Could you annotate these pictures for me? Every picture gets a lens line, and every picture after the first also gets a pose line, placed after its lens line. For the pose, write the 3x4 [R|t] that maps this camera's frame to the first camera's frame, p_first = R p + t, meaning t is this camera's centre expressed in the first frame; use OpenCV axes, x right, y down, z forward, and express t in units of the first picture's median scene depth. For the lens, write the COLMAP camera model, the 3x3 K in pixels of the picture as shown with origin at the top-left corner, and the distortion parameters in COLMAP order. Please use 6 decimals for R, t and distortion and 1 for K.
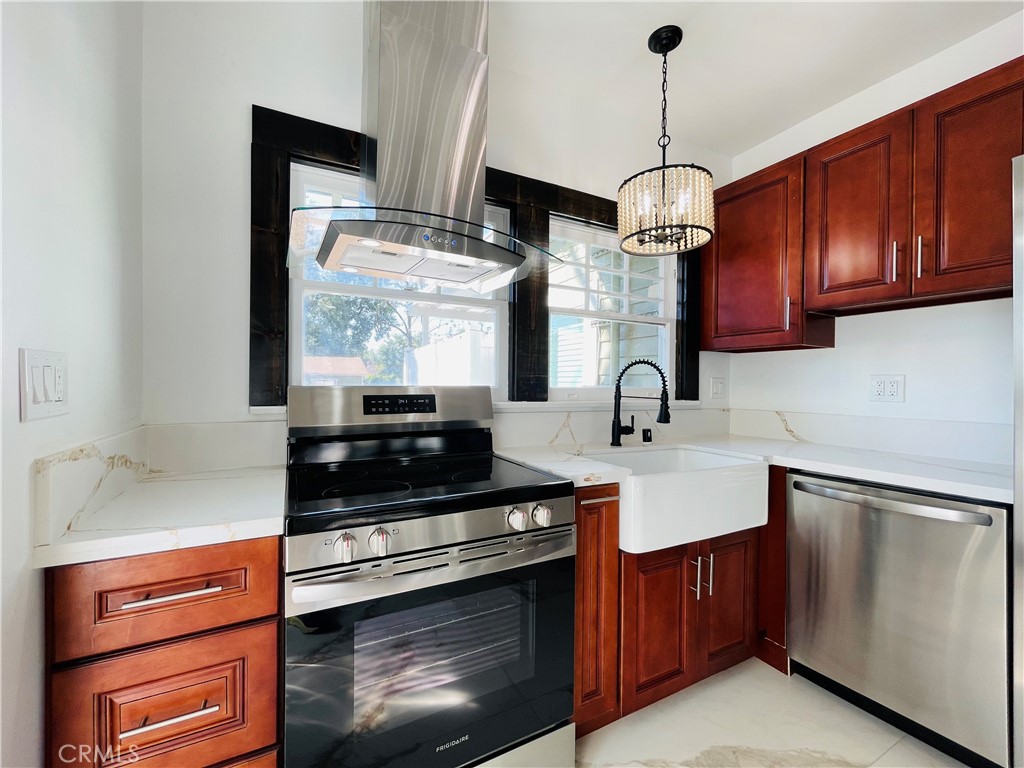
lens RADIAL K [[420.4, 0, 506.6], [0, 420.4, 384.7], [0, 0, 1]] dist [0.002425, -0.001006]
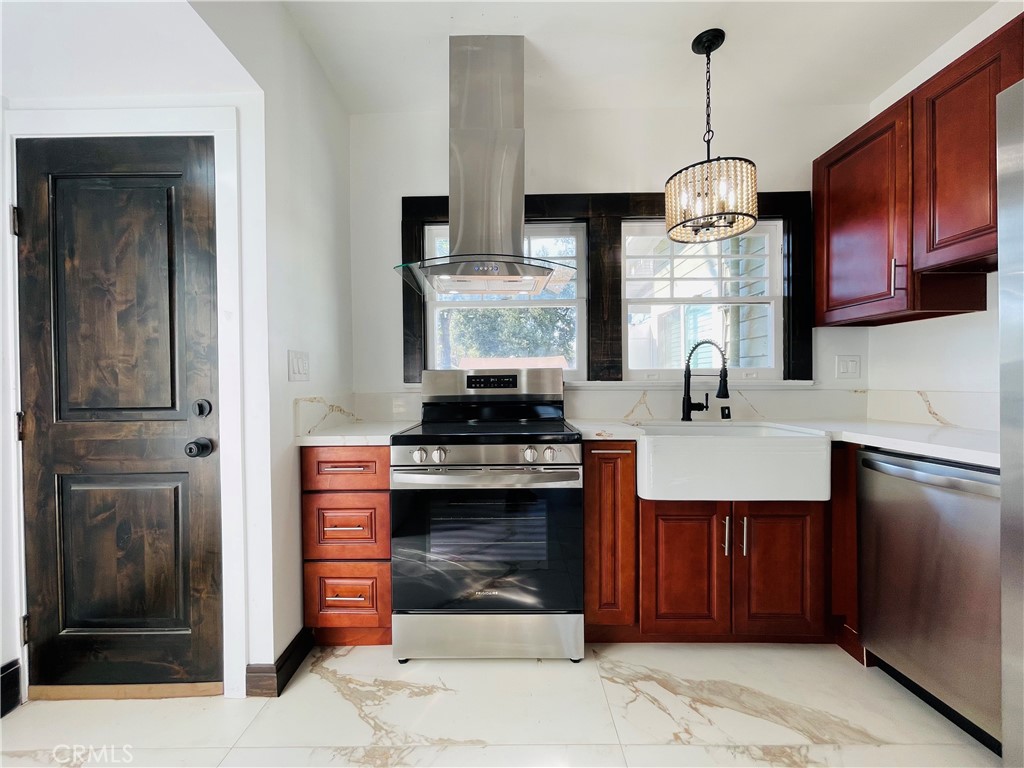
lens RADIAL K [[420.4, 0, 505.6], [0, 420.4, 385.2], [0, 0, 1]] dist [0.002425, -0.001006]
pose [[0.881324, -0.012178, -0.472355, 0.421552], [0.015163, 0.999882, 0.002513, 0.050823], [0.472269, -0.009377, 0.881405, -0.206574]]
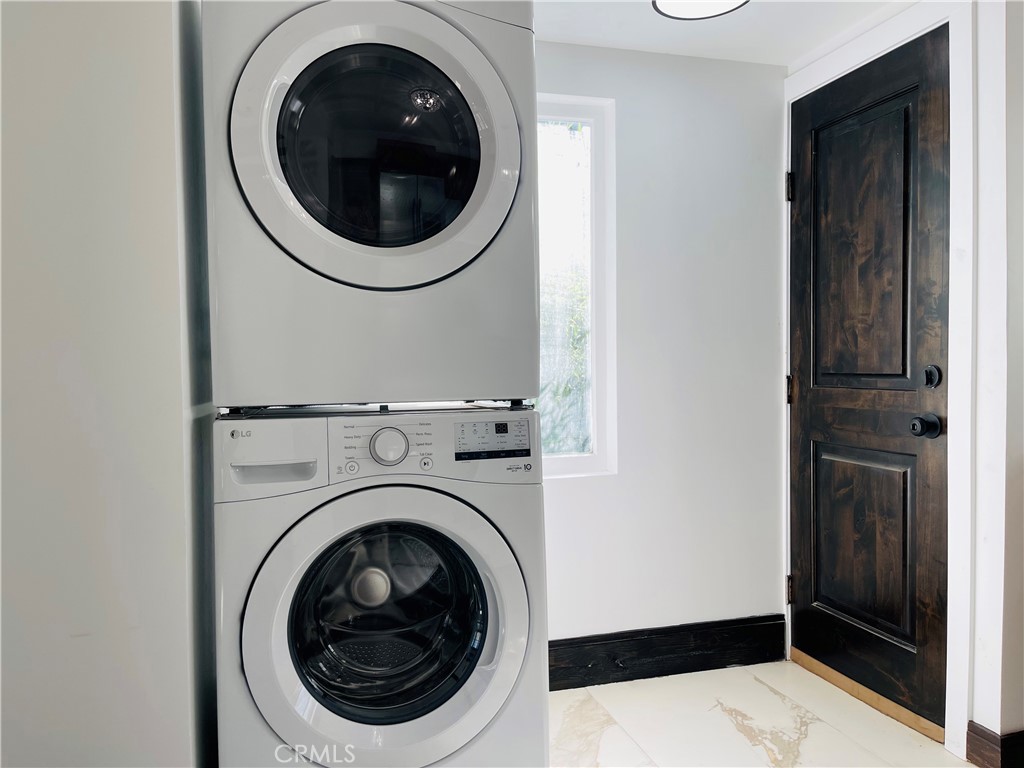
lens RADIAL K [[791.7, 0, 521.5], [0, 791.7, 386.9], [0, 0, 1]] dist [0.022877, 0.004769]
pose [[-0.201187, 0.024974, -0.979235, 0.879322], [0.003560, 0.999687, 0.024764, 0.074113], [0.979546, 0.001496, -0.201213, -0.128791]]
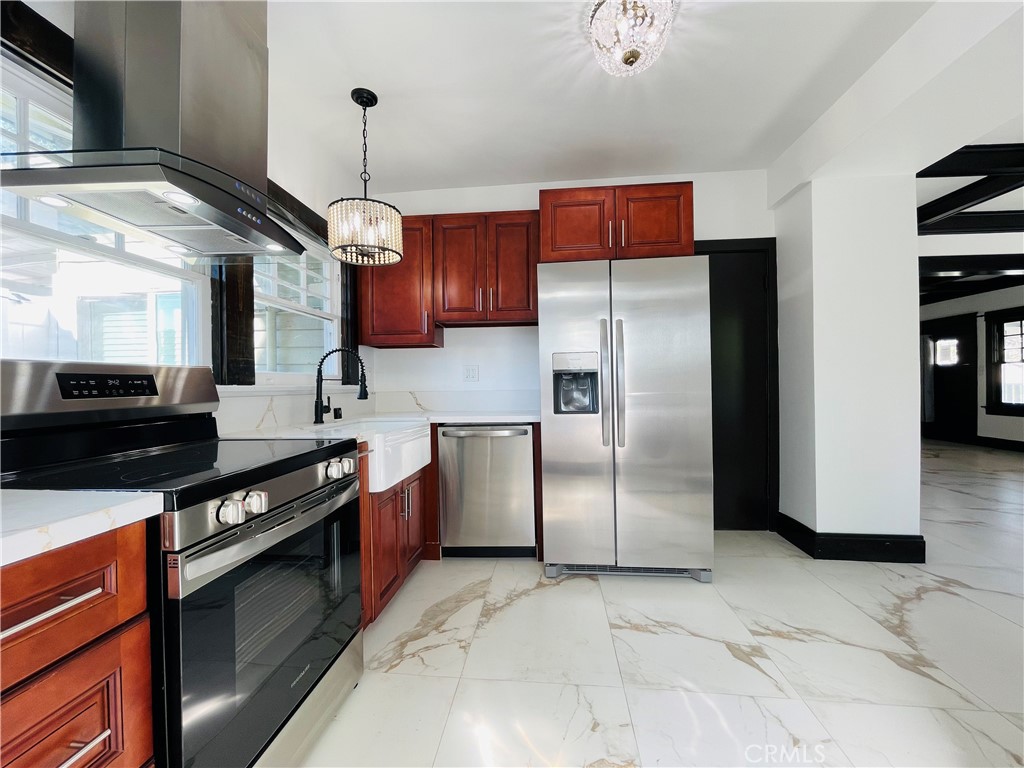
lens RADIAL K [[420.4, 0, 508.1], [0, 420.4, 385.6], [0, 0, 1]] dist [0.002425, -0.001006]
pose [[0.550856, -0.019825, 0.834365, -0.465299], [0.021071, 0.999730, 0.009842, 0.050008], [-0.834334, 0.012159, 0.551125, -0.055232]]
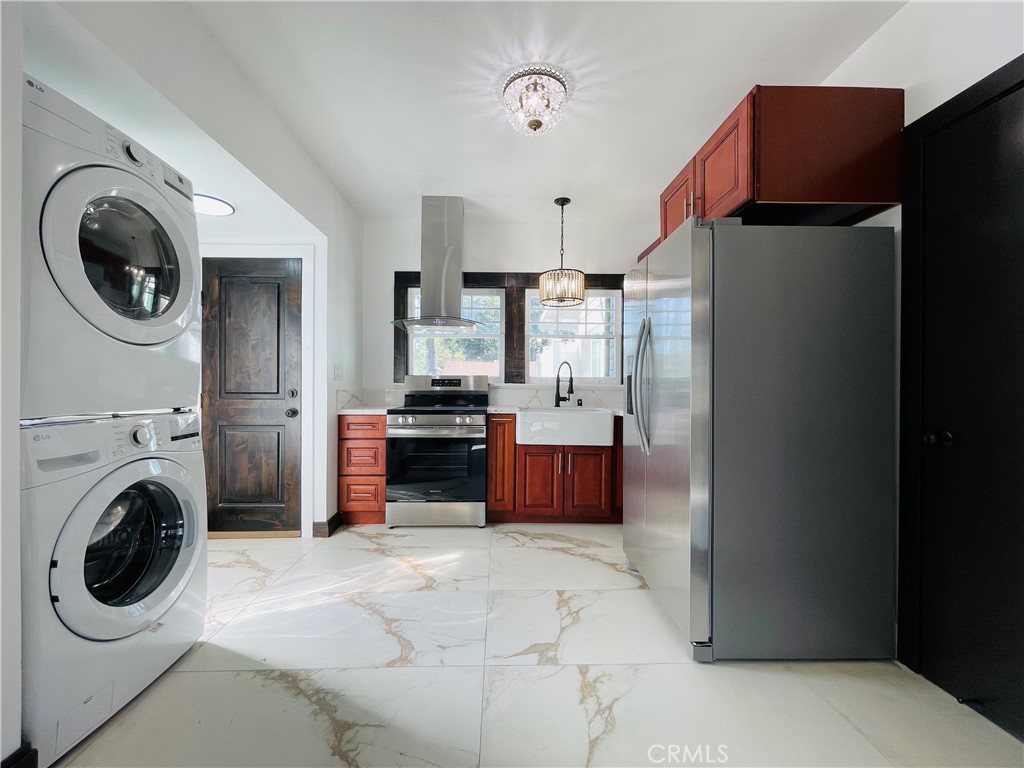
lens RADIAL K [[420.4, 0, 503.6], [0, 420.4, 385.4], [0, 0, 1]] dist [0.002425, -0.001006]
pose [[0.893441, -0.002293, -0.449174, 1.035603], [-0.000177, 0.999985, -0.005457, 0.068282], [0.449180, 0.004955, 0.893428, -0.919680]]
